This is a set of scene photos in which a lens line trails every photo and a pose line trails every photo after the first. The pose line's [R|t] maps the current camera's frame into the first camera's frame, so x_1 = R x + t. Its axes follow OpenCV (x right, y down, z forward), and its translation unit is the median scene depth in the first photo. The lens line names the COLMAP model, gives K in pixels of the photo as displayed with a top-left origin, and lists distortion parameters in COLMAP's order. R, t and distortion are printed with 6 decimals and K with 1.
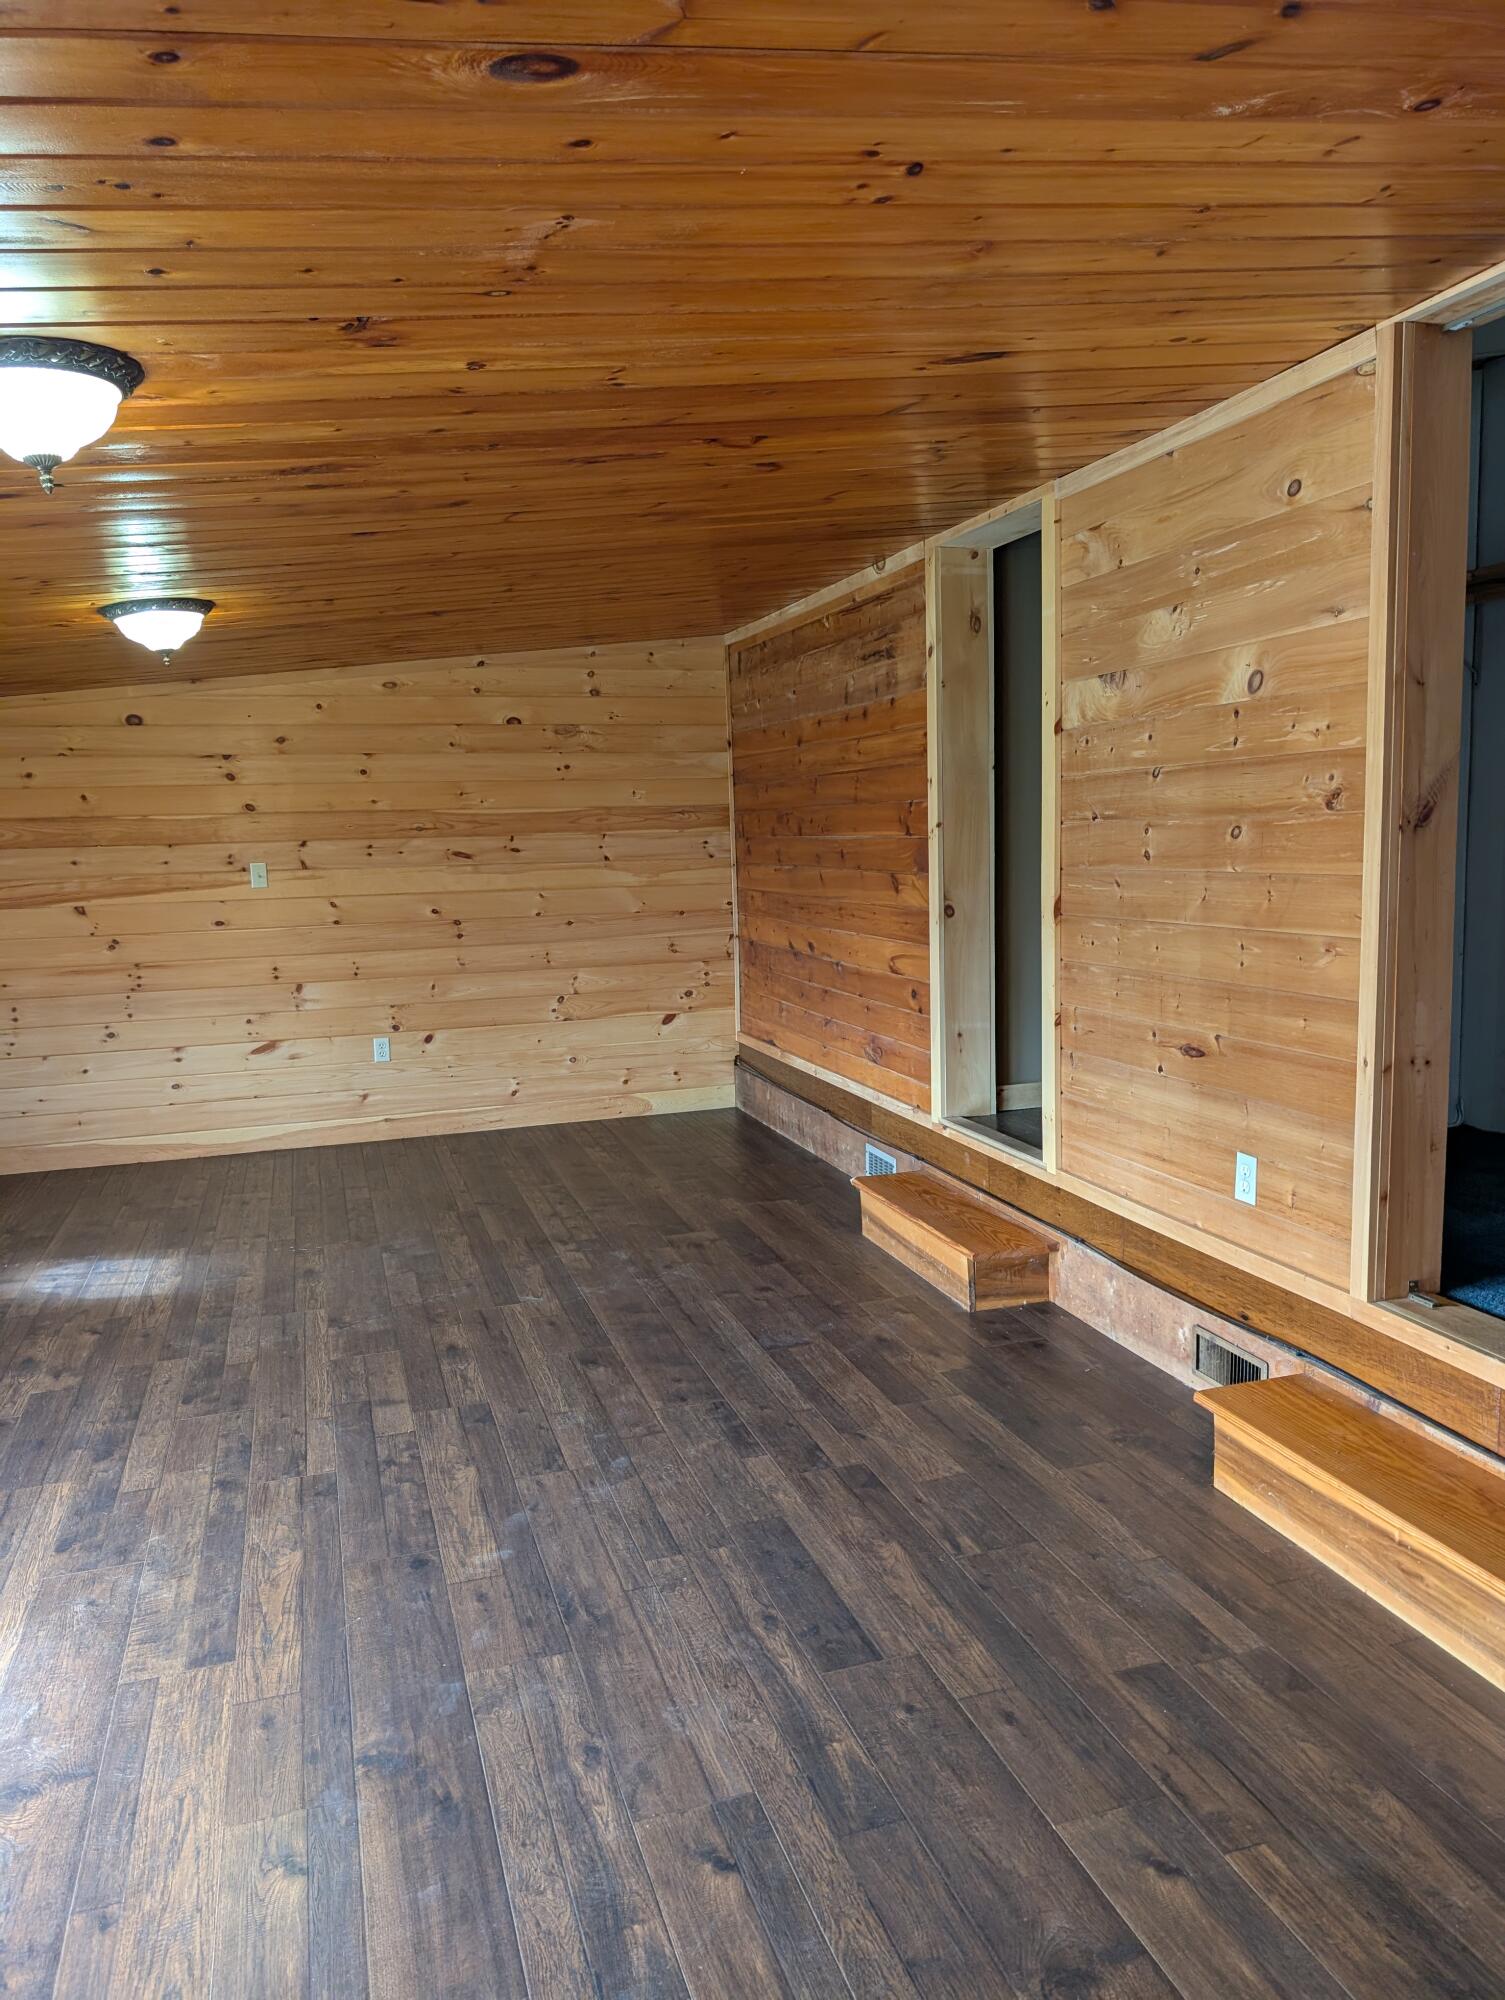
lens RADIAL K [[1436.7, 0, 757.7], [0, 1436.7, 1013.2], [0, 0, 1]] dist [0.011865, -0.015267]
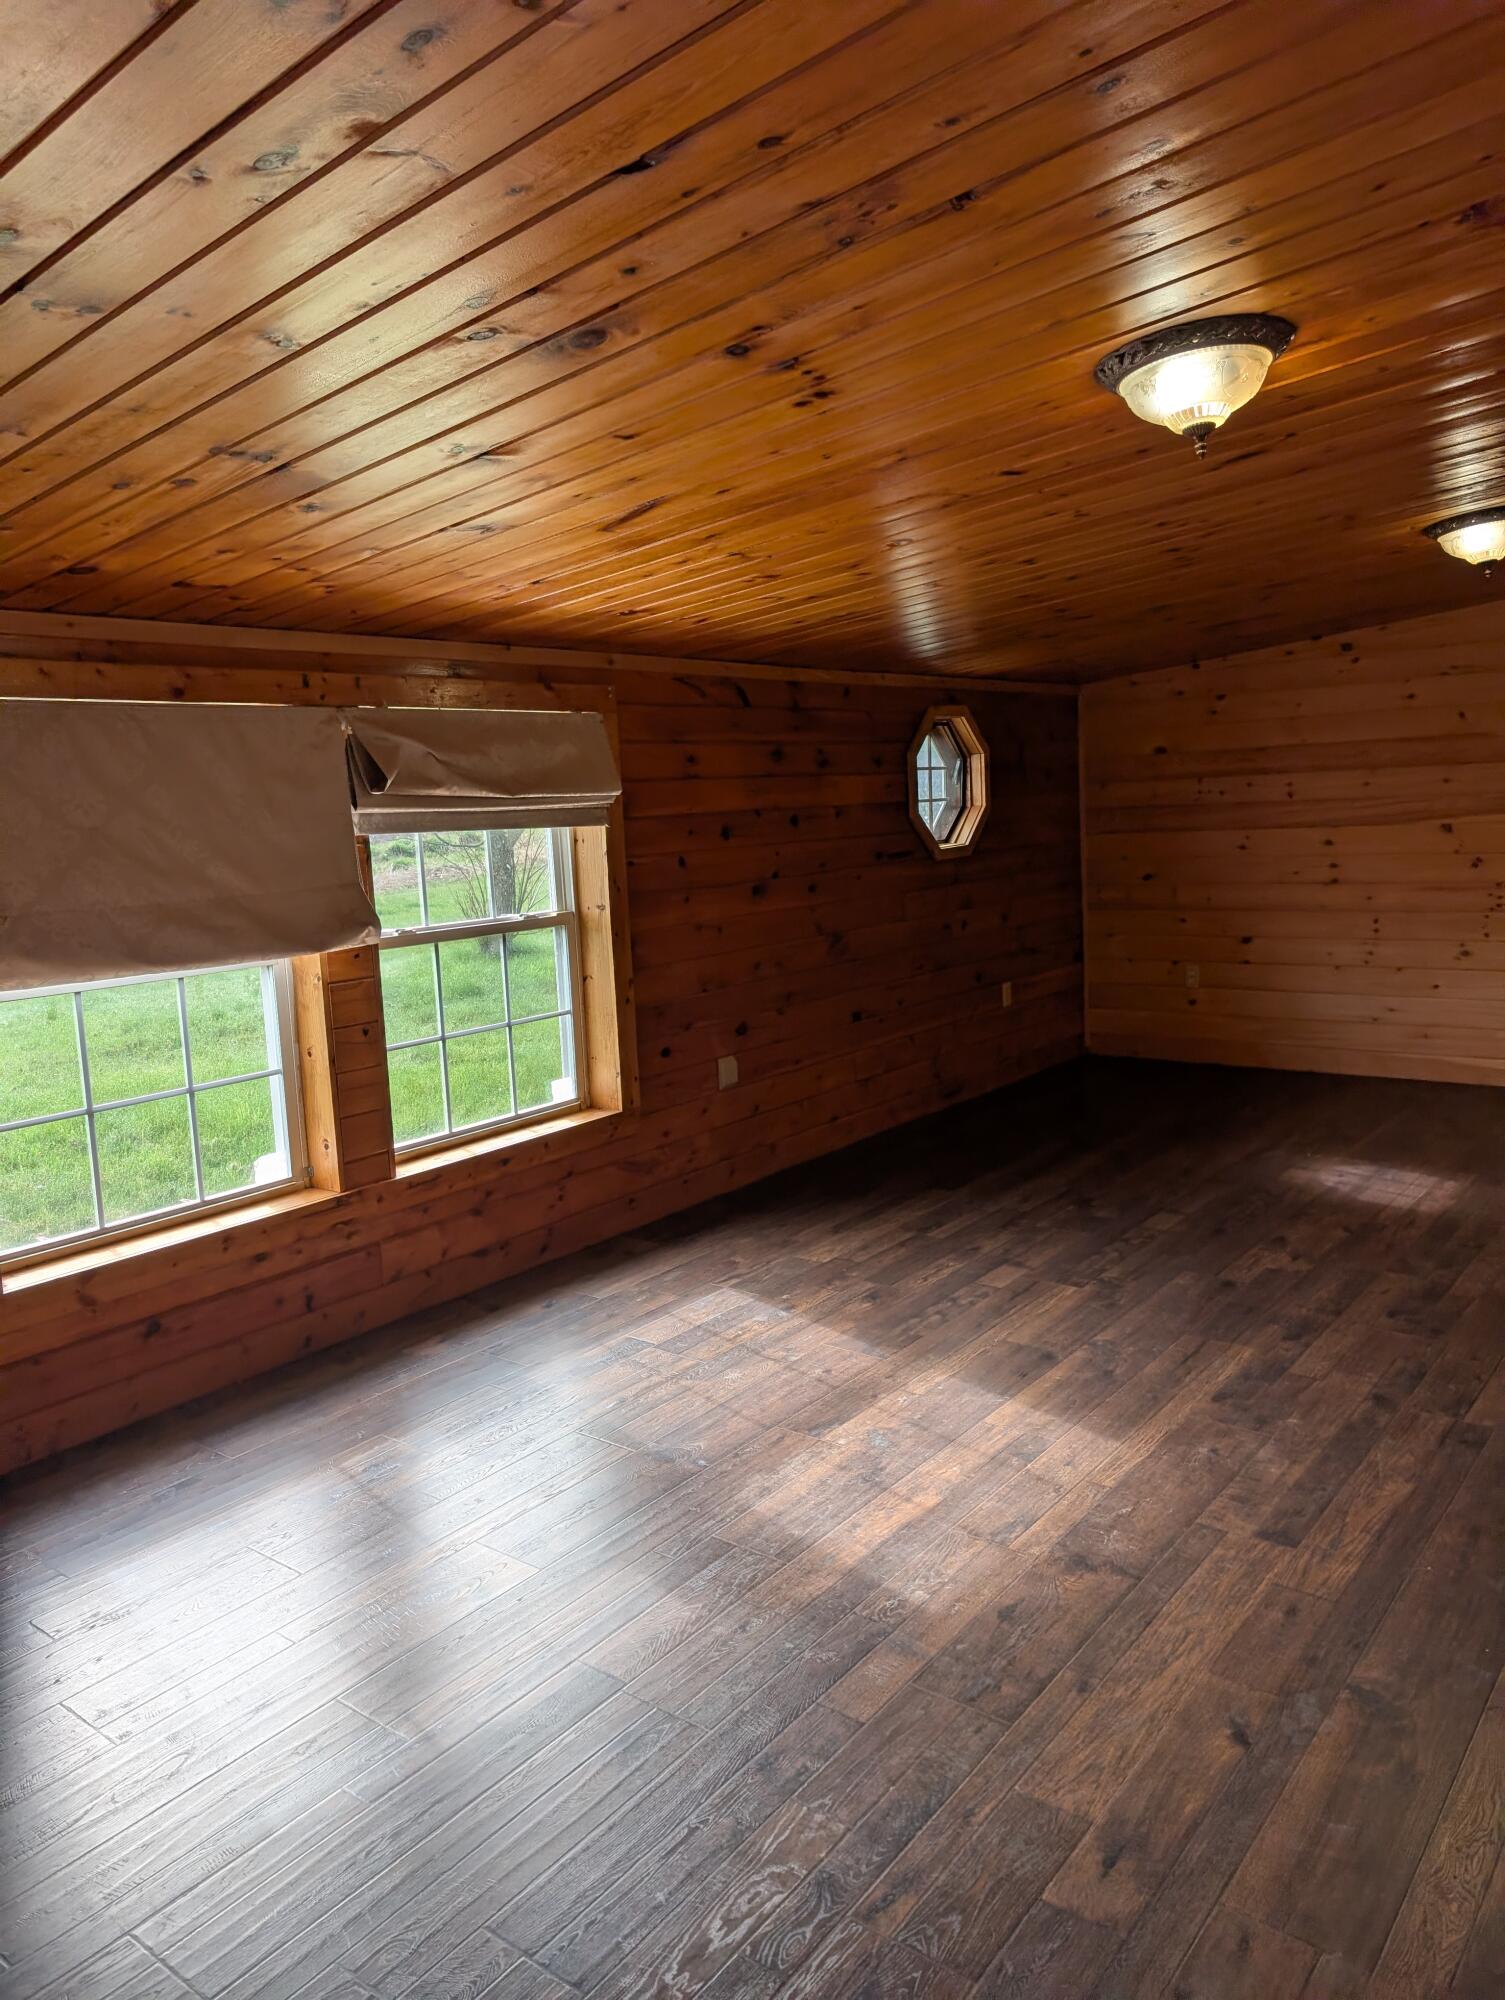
lens RADIAL K [[1436.7, 0, 758.0], [0, 1436.7, 989.0], [0, 0, 1]] dist [0.011865, -0.015267]
pose [[0.550306, 0.109567, -0.827743, 0.213521], [-0.073152, 0.993868, 0.082923, -0.013822], [0.831752, 0.014918, 0.554946, 0.071047]]
